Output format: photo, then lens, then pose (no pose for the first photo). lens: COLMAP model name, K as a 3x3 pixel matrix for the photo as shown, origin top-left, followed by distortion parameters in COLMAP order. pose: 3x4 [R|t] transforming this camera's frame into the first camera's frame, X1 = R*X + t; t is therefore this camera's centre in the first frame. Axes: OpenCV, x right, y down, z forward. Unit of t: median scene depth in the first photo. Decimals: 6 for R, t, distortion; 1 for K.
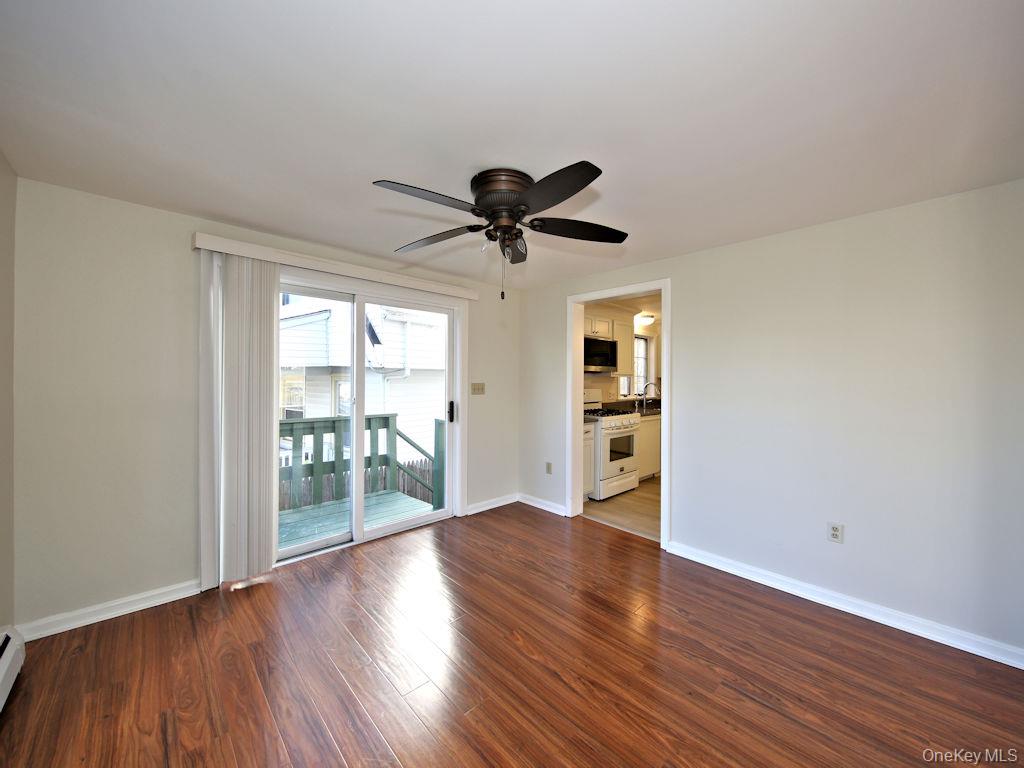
lens RADIAL K [[395.0, 0, 517.9], [0, 395.0, 380.3], [0, 0, 1]] dist [-0.019831, -0.000102]
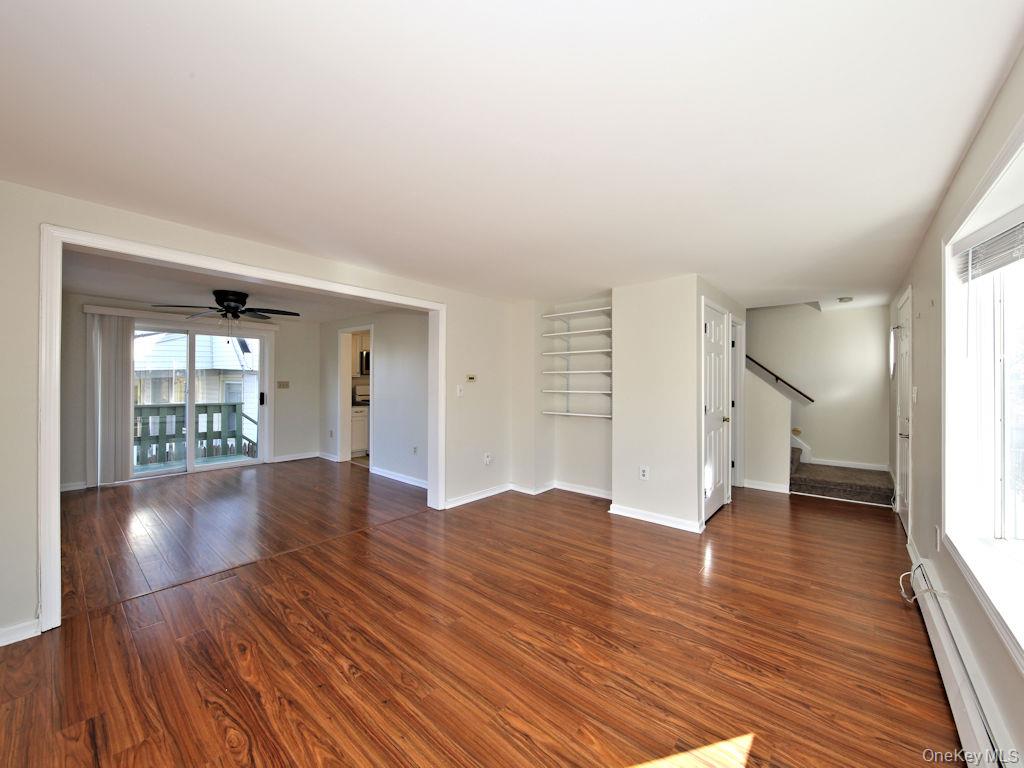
lens RADIAL K [[395.0, 0, 505.9], [0, 395.0, 388.0], [0, 0, 1]] dist [-0.019831, -0.000102]
pose [[0.994866, -0.016066, 0.099919, 0.570056], [0.013082, 0.999451, 0.030445, -0.003175], [-0.100353, -0.028981, 0.994530, -0.603301]]
